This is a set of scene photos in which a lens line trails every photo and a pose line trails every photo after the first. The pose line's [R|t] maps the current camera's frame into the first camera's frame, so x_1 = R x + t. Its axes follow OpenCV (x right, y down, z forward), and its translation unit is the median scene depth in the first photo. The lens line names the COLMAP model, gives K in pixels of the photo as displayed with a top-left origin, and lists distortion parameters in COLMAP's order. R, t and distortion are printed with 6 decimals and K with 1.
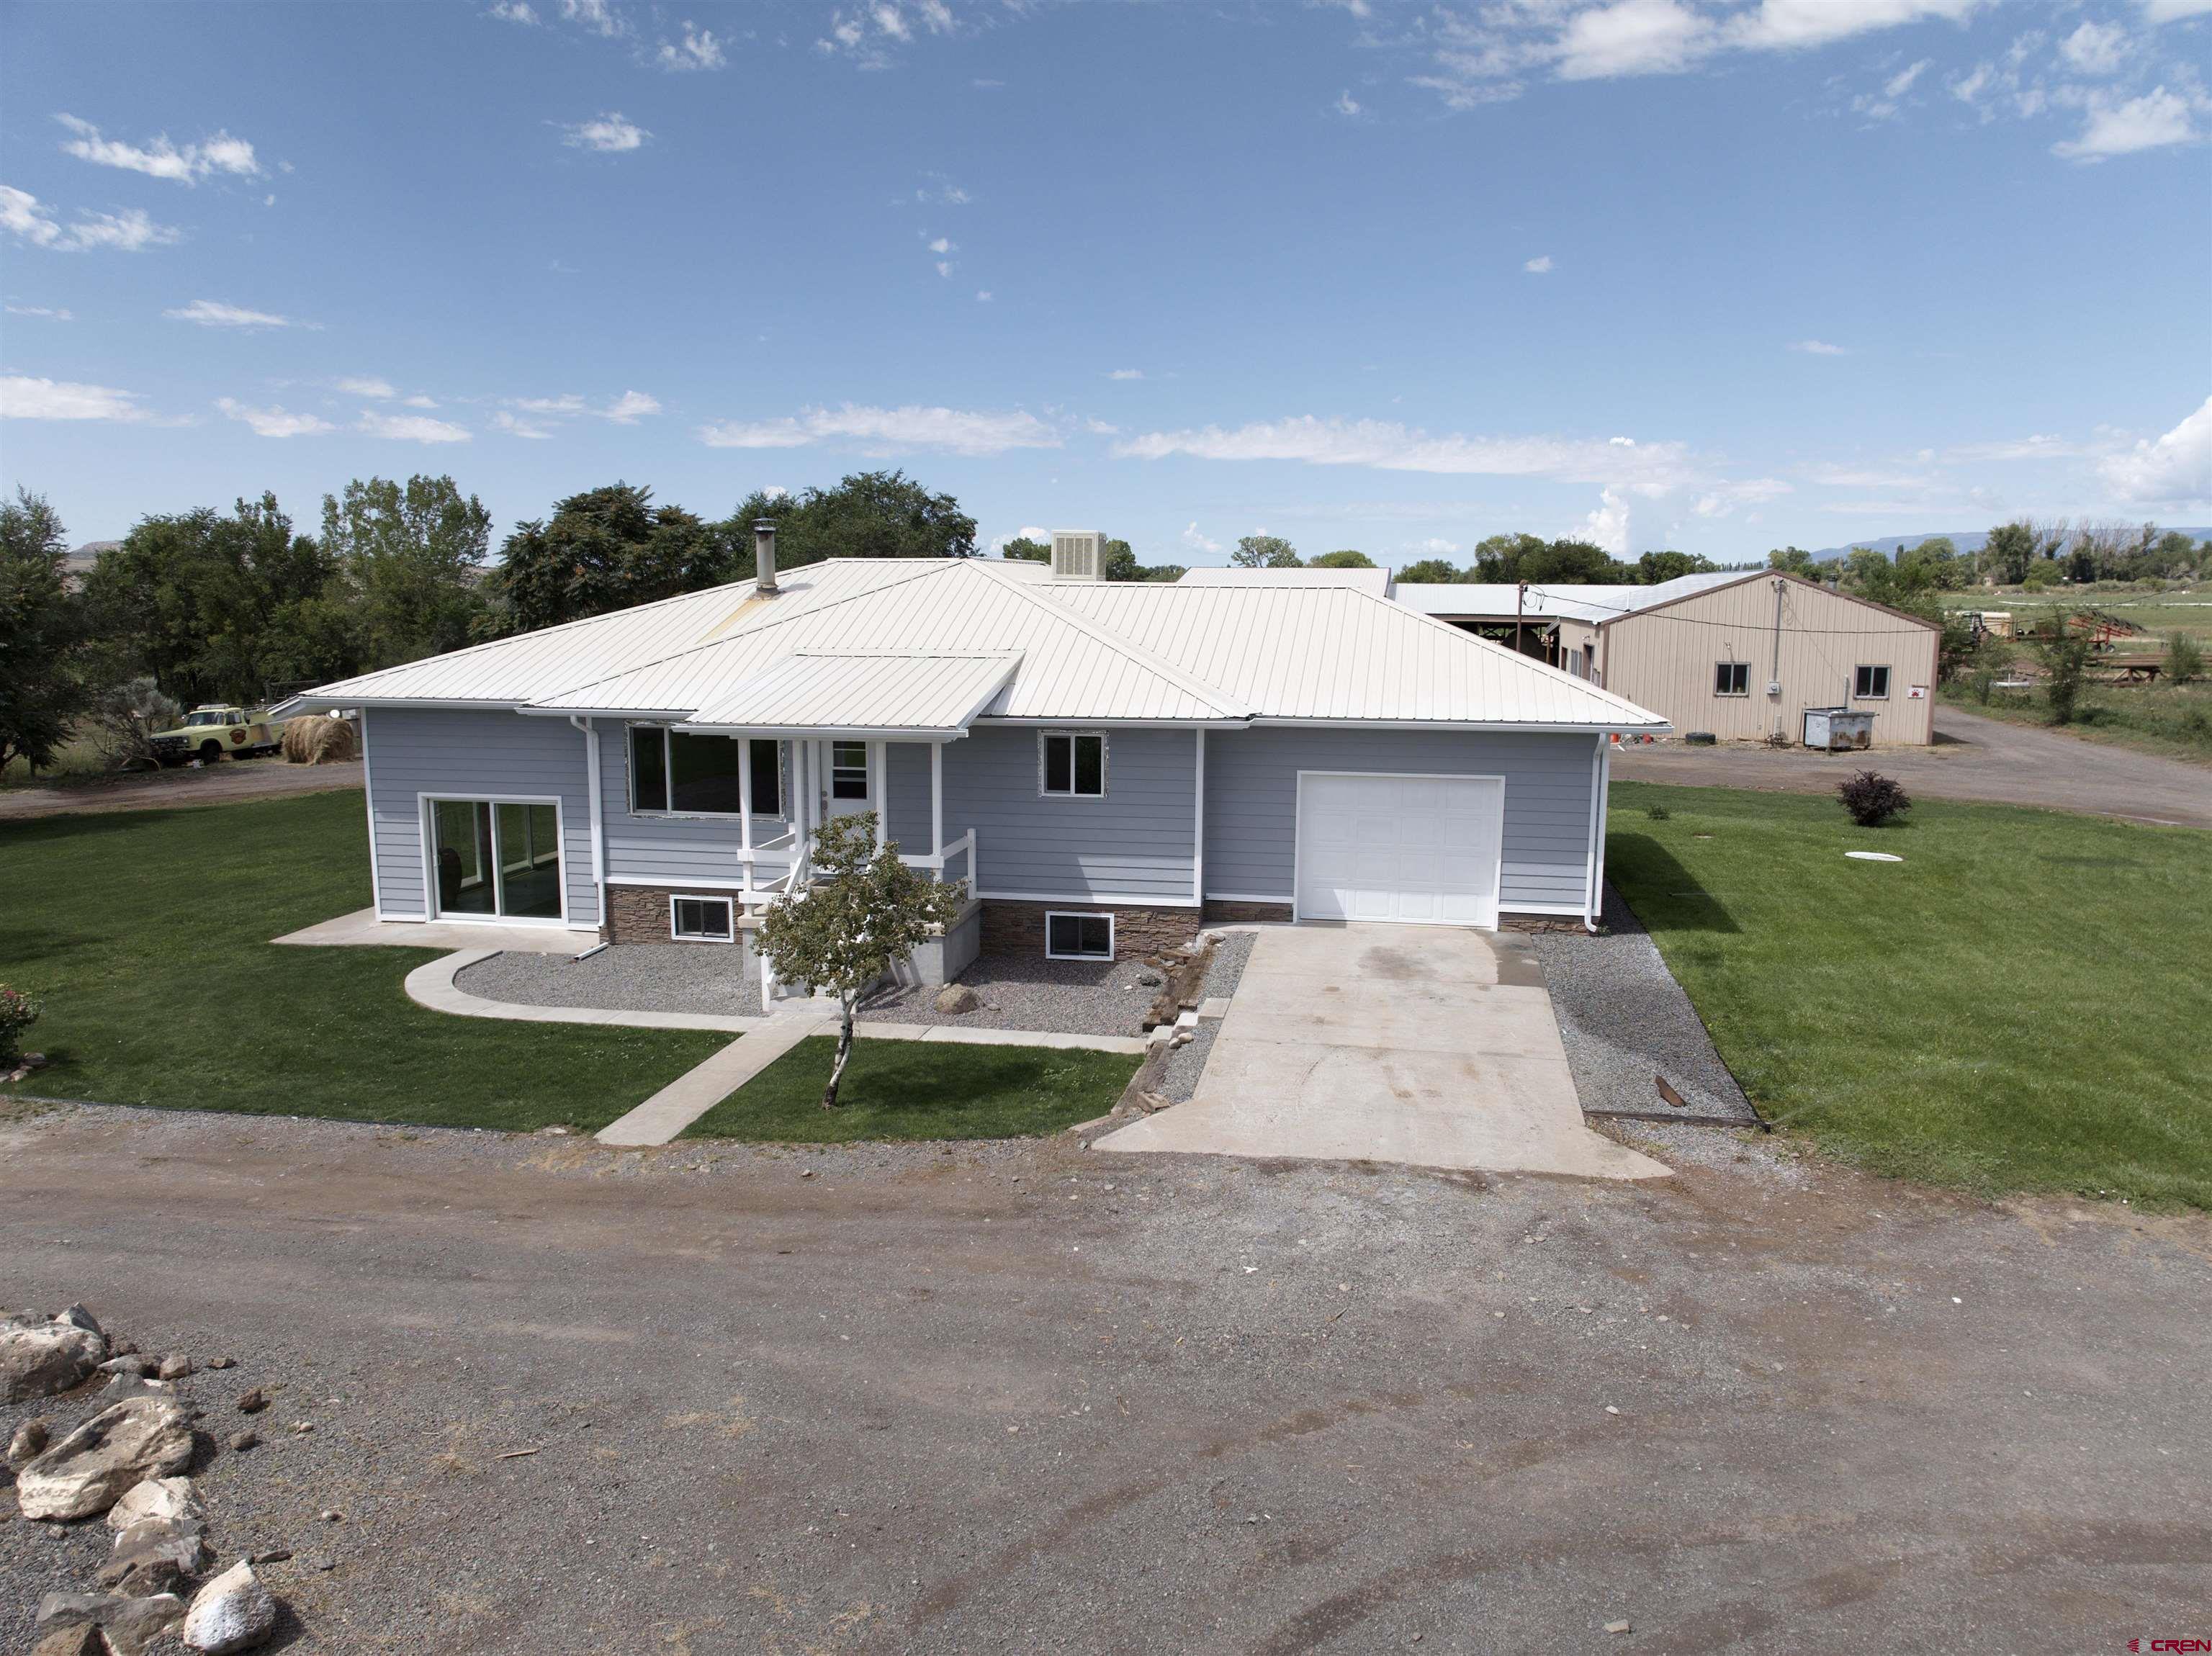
lens RADIAL K [[1590.7, 0, 1106.0], [0, 1590.7, 828.0], [0, 0, 1]] dist [-0.030167, -0.003159]
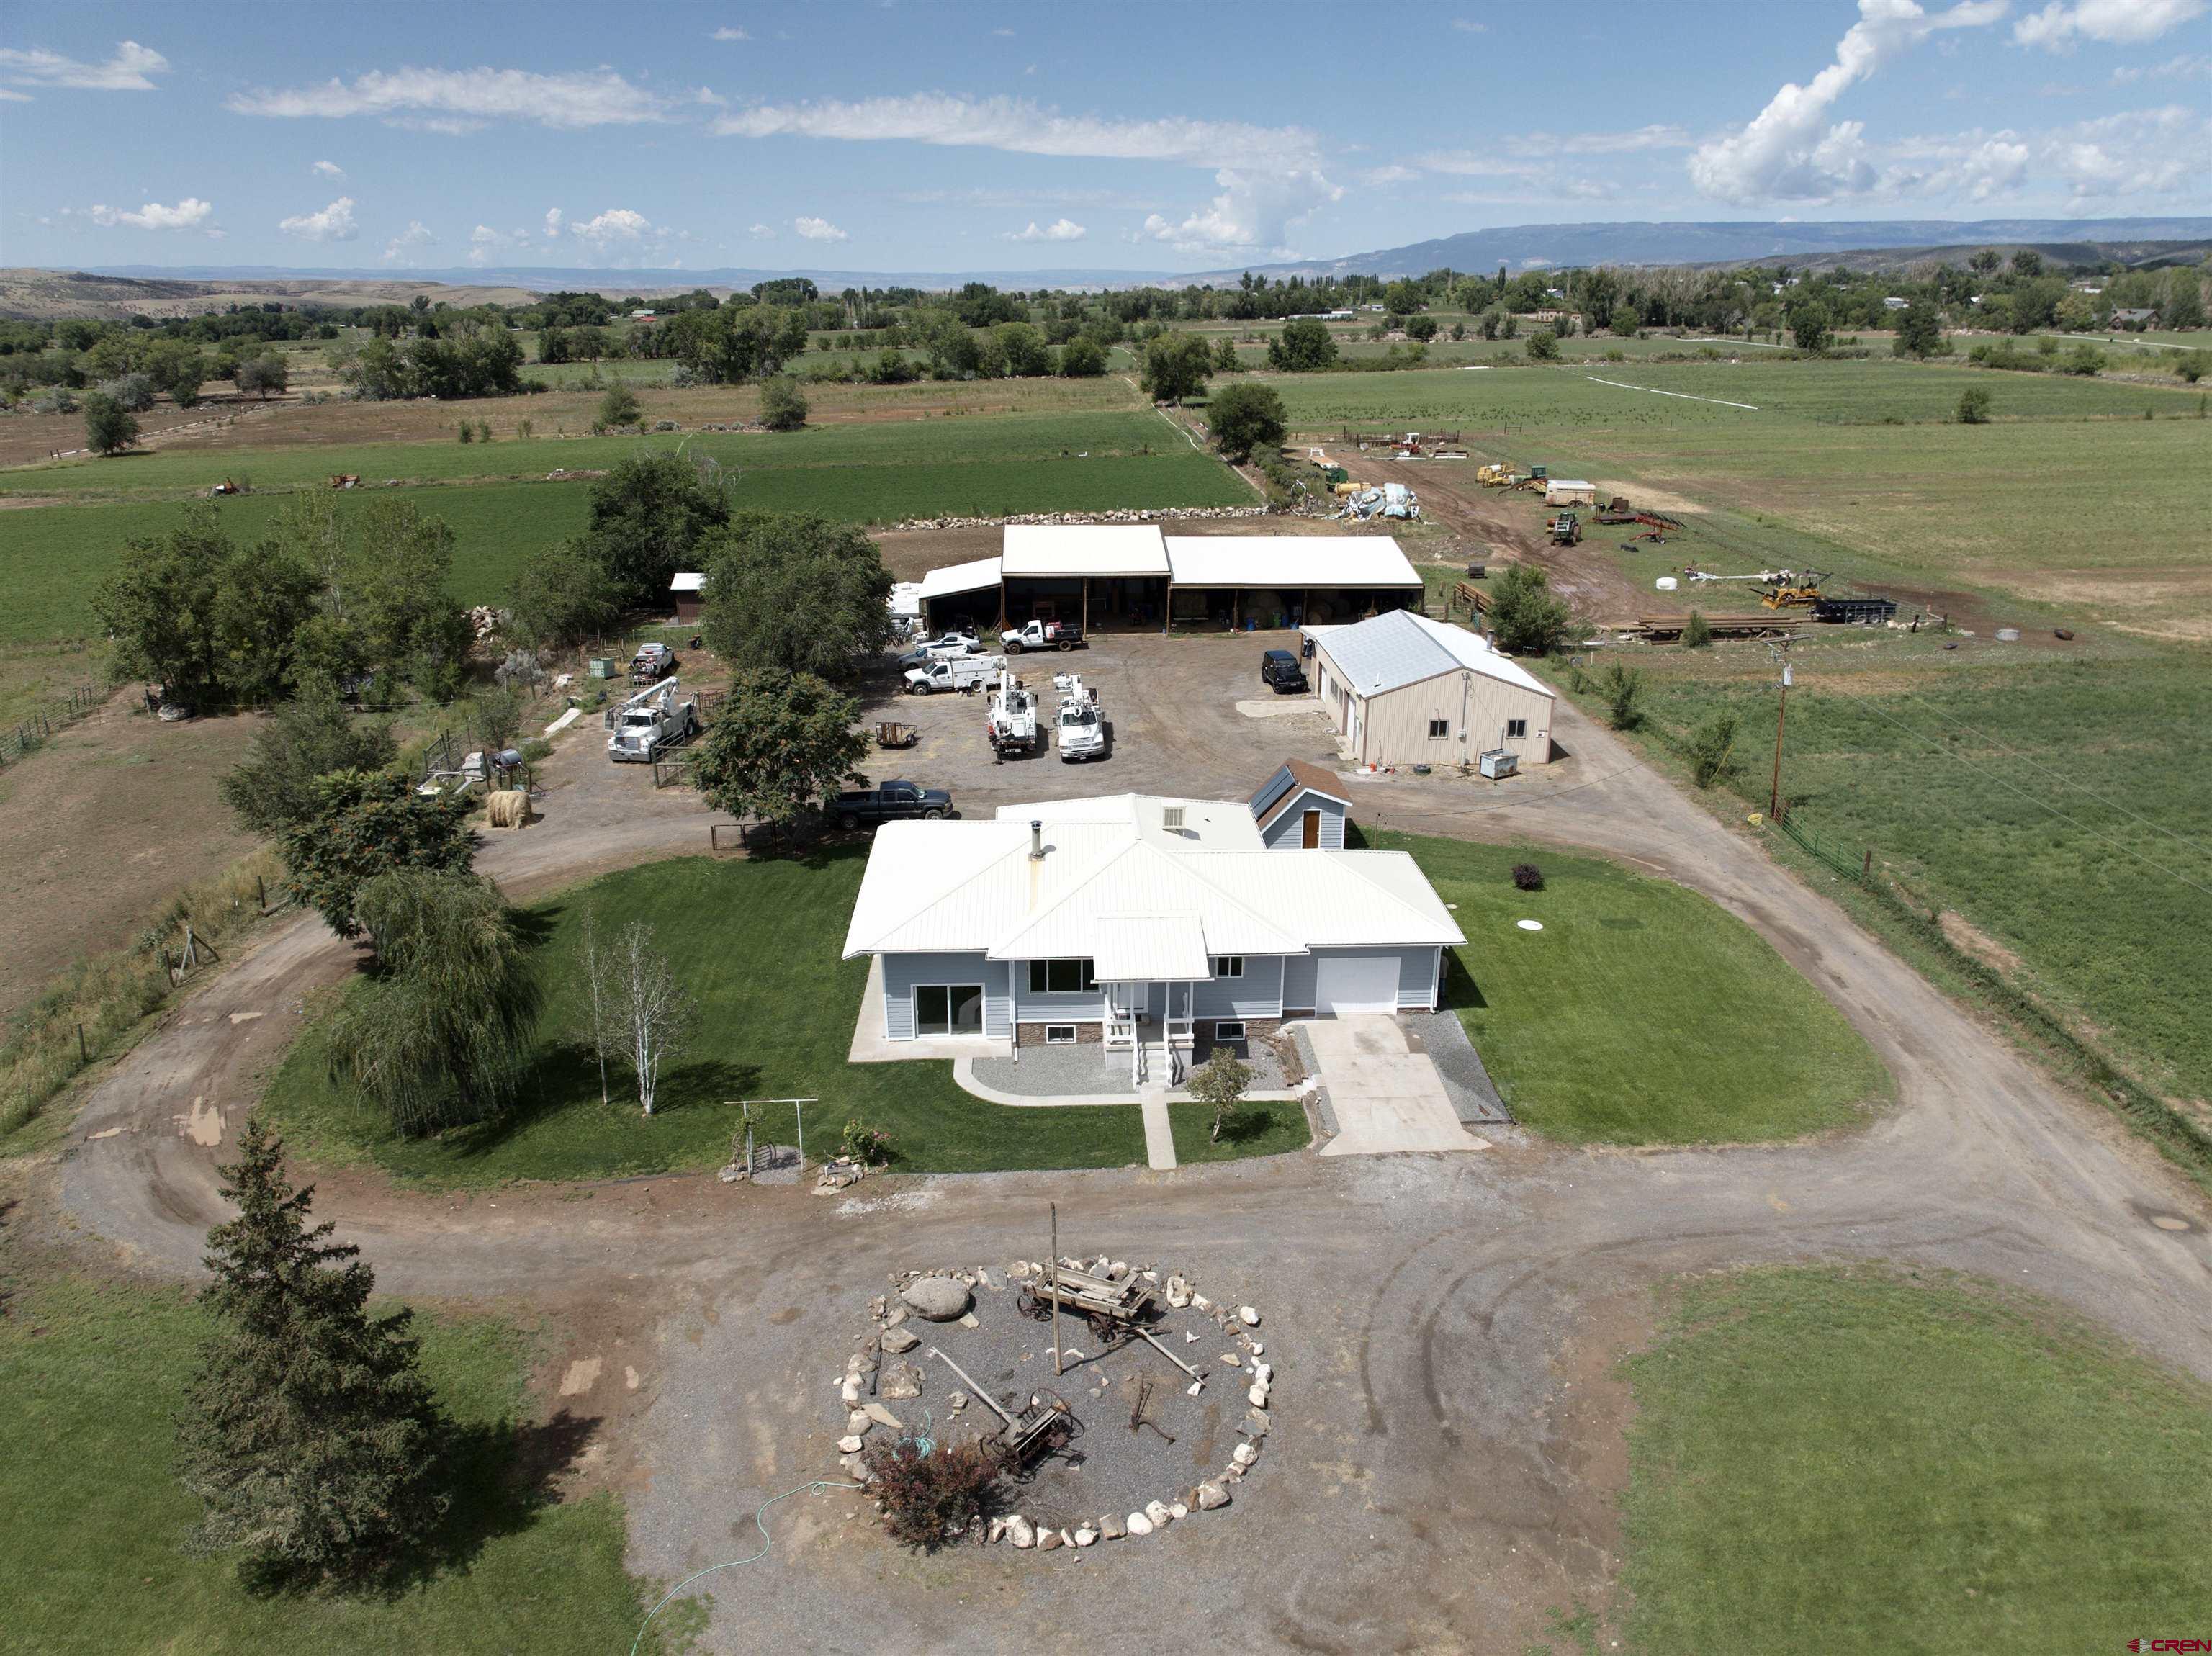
lens RADIAL K [[1590.7, 0, 1106.0], [0, 1590.7, 828.0], [0, 0, 1]] dist [-0.030167, -0.003159]
pose [[0.973435, -0.078067, 0.215242, -0.708668], [0.038100, 0.982201, 0.183929, -0.698051], [-0.225769, -0.170842, 0.959084, -1.230616]]
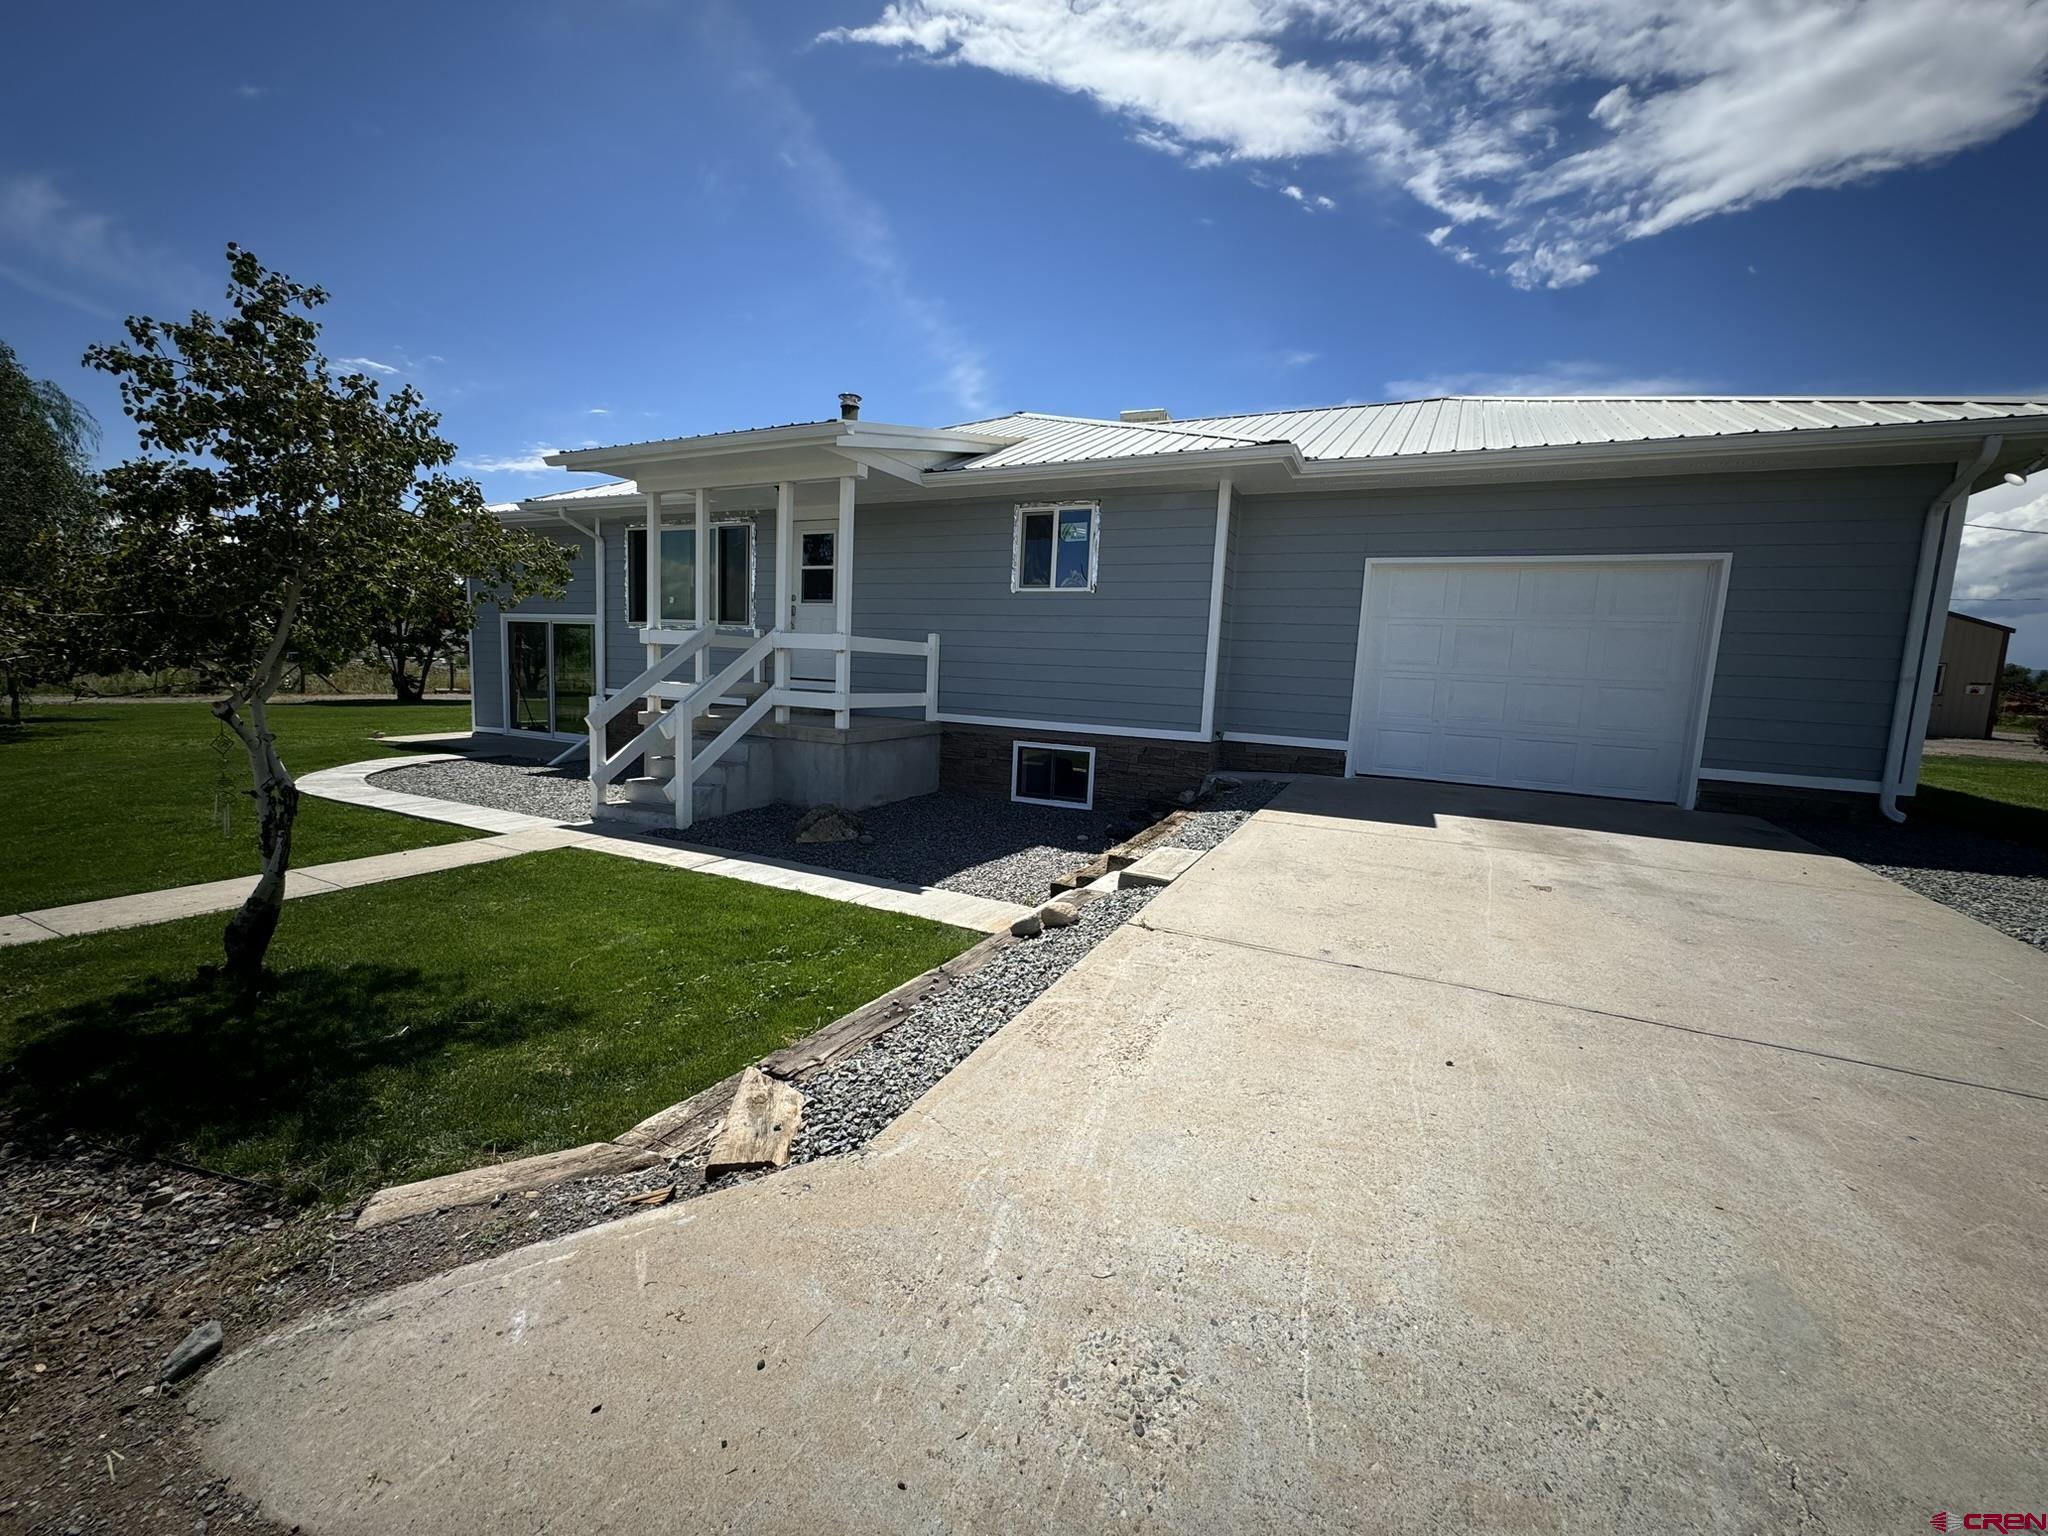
lens RADIAL K [[823.0, 0, 1024.0], [0, 823.0, 768.0], [0, 0, 1]] dist [0.001115, -0.000038]
pose [[0.963211, 0.073075, -0.258621, 0.076870], [-0.083023, 0.996161, -0.027739, 0.079413], [0.255602, 0.048190, 0.965580, 0.624529]]
